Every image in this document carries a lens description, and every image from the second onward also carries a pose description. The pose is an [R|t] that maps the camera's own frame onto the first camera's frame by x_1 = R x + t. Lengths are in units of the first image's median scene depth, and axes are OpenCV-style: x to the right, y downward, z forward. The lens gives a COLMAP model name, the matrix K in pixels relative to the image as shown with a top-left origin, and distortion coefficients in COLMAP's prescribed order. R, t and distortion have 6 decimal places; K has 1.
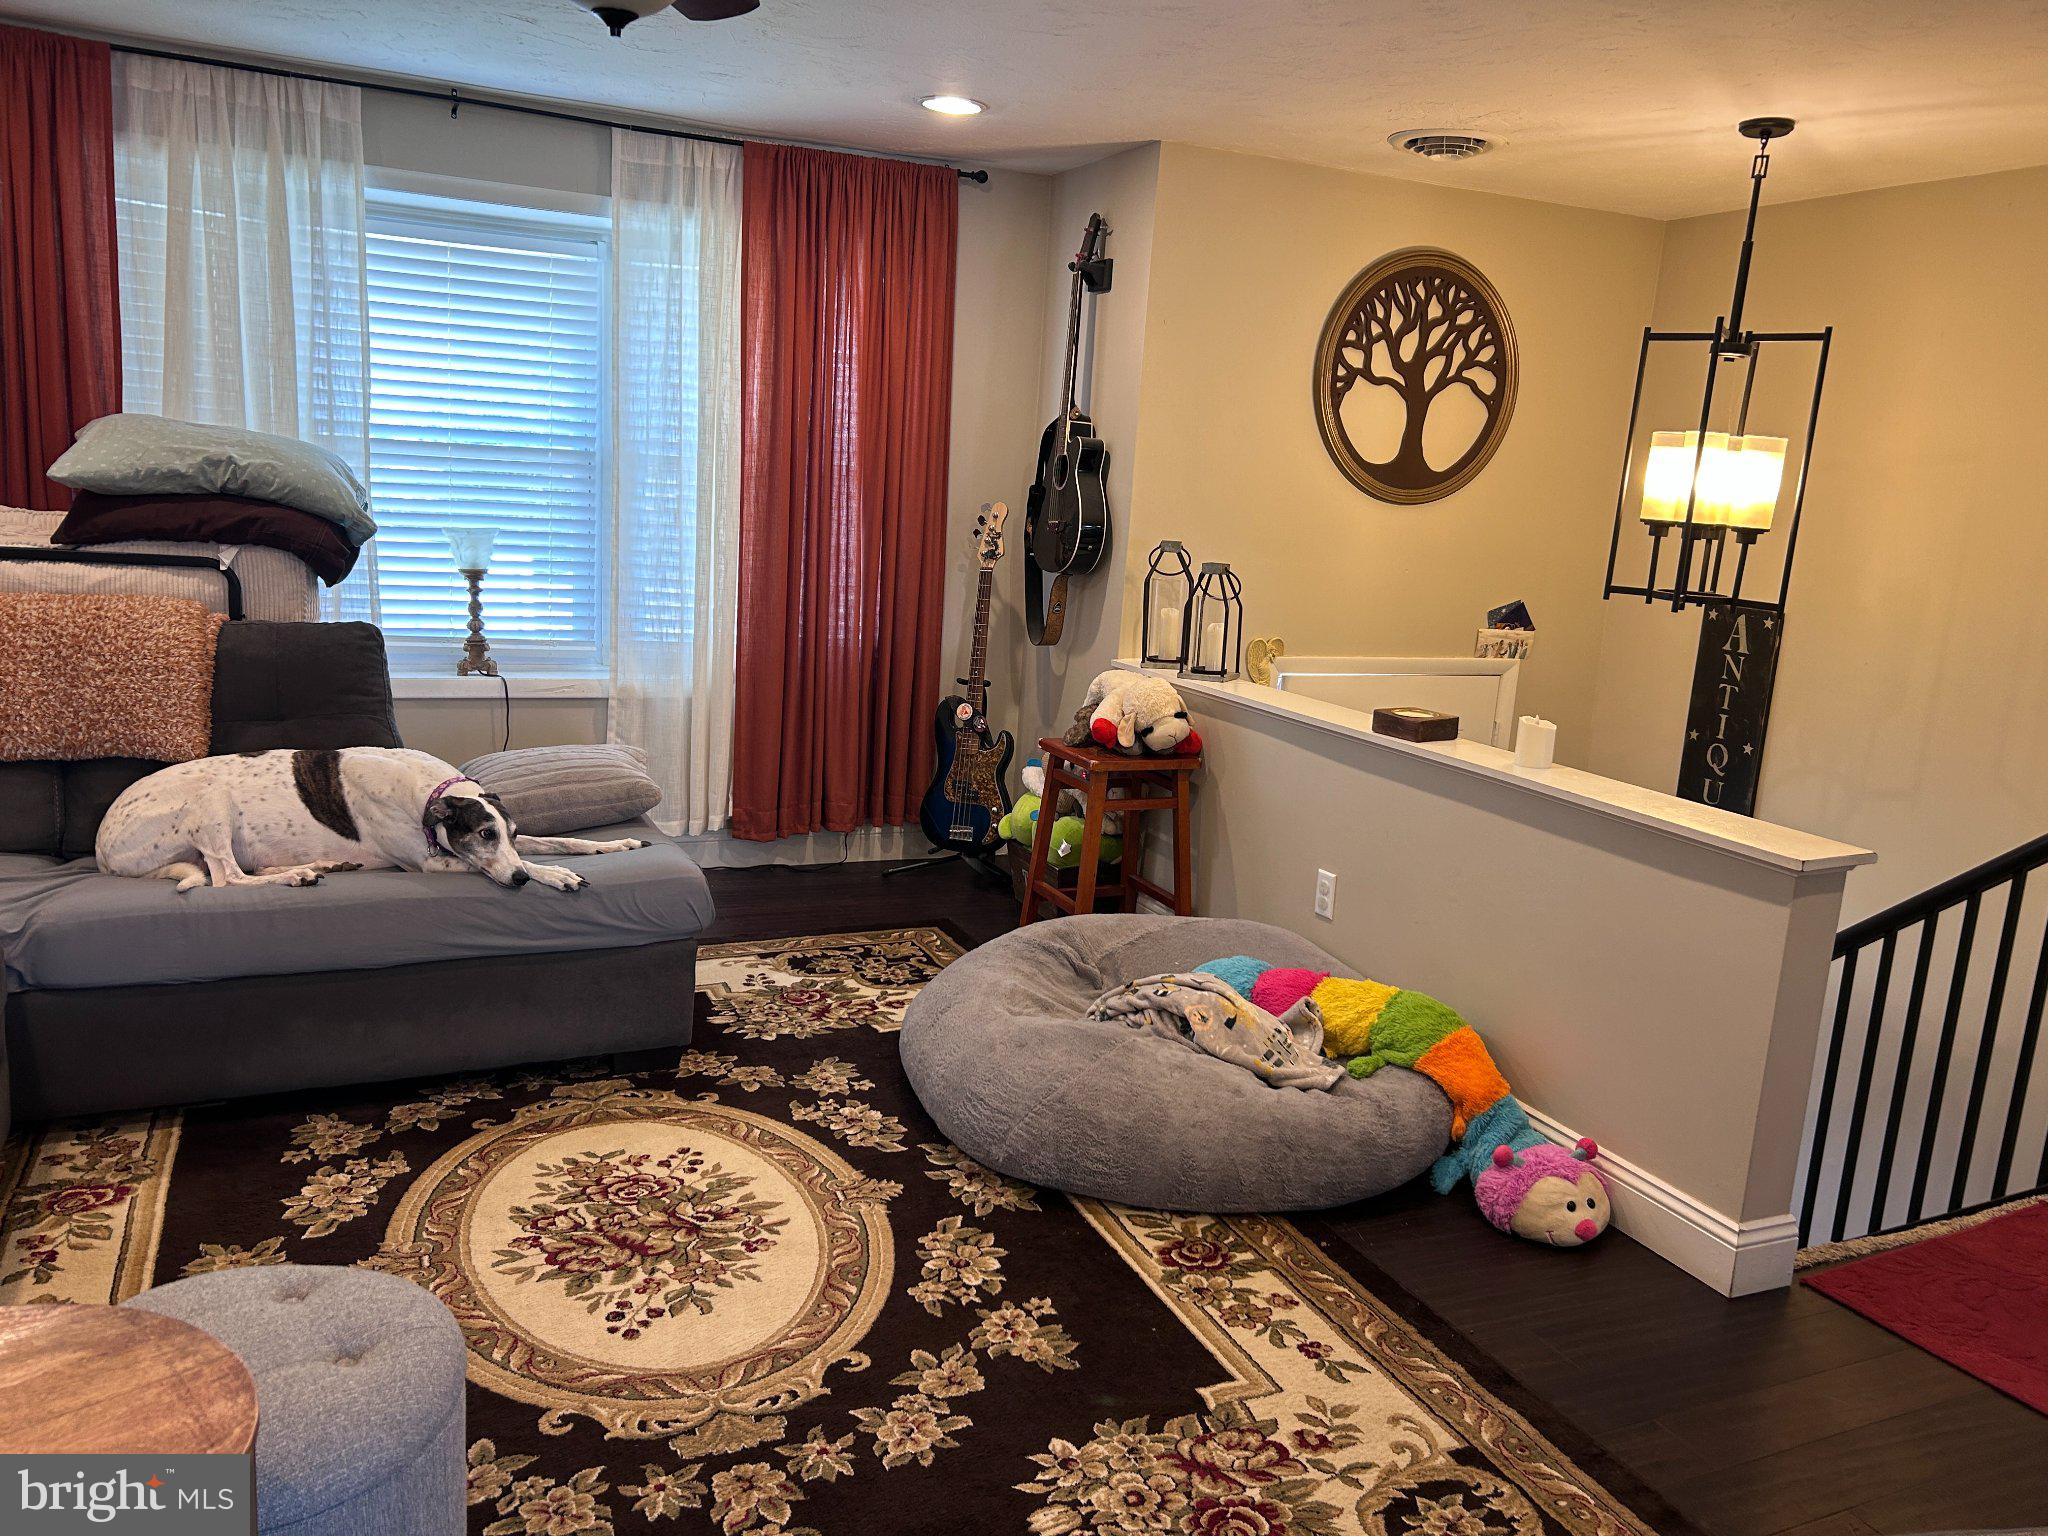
lens RADIAL K [[1532.2, 0, 1024.0], [0, 1532.2, 768.0], [0, 0, 1]] dist [0.093250, -0.122441]
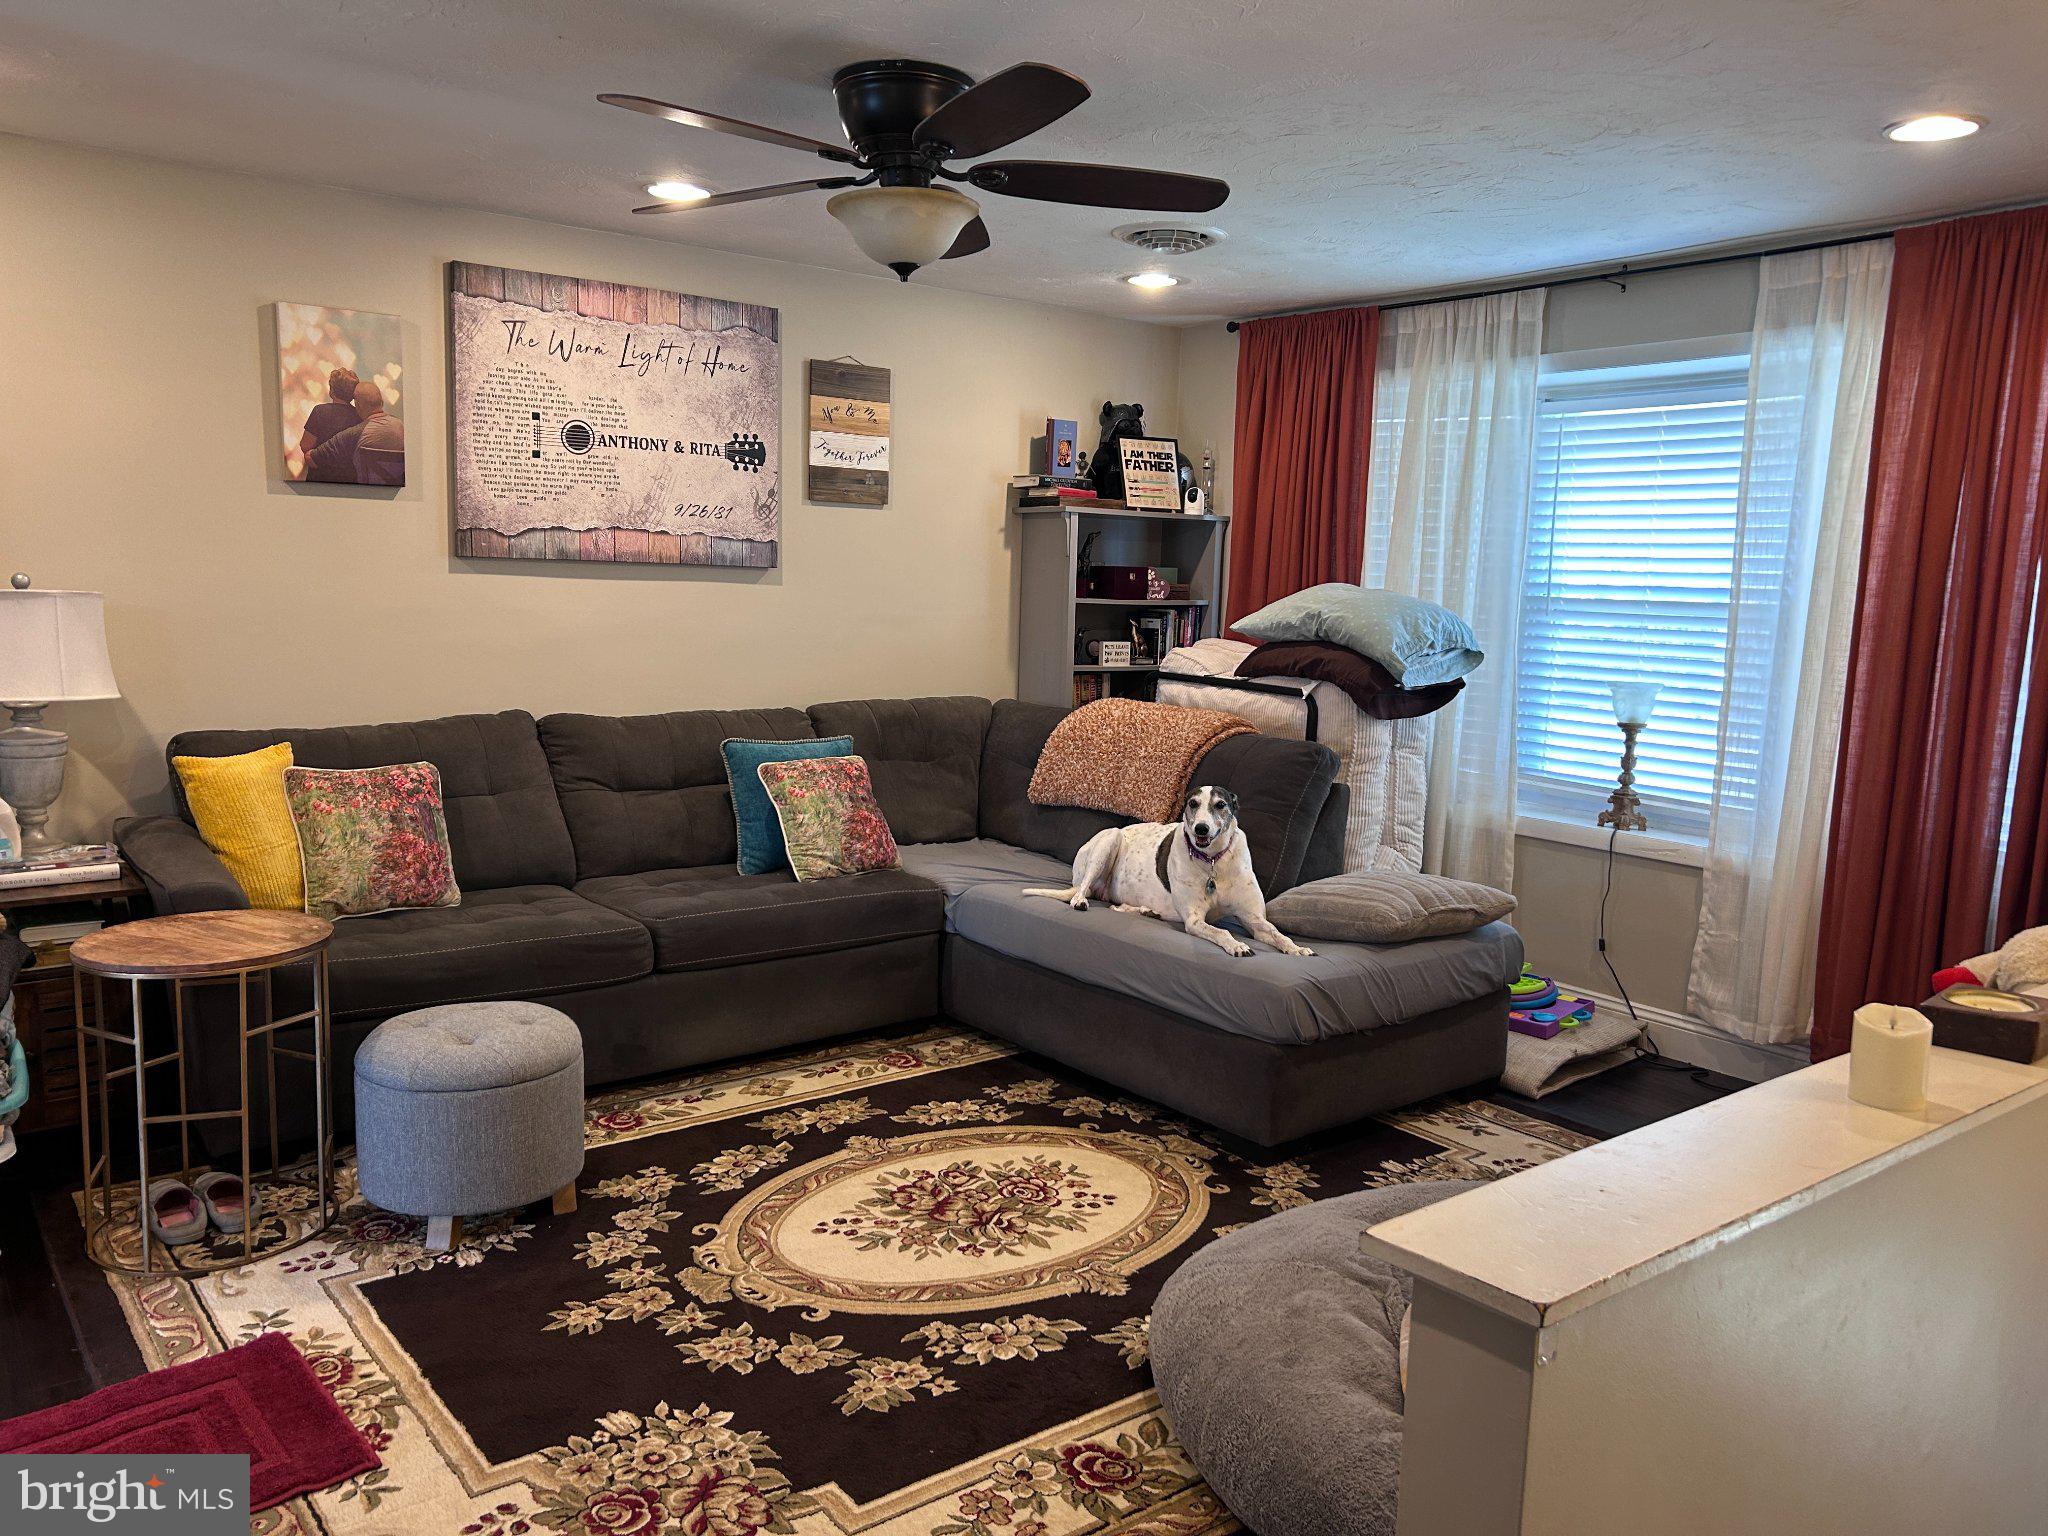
lens RADIAL K [[1532.2, 0, 1024.0], [0, 1532.2, 768.0], [0, 0, 1]] dist [0.093250, -0.122441]
pose [[0.229762, 0.071819, -0.970593, 0.832647], [-0.200191, 0.979436, 0.025083, -0.072819], [0.952435, 0.188541, 0.239415, 0.619581]]
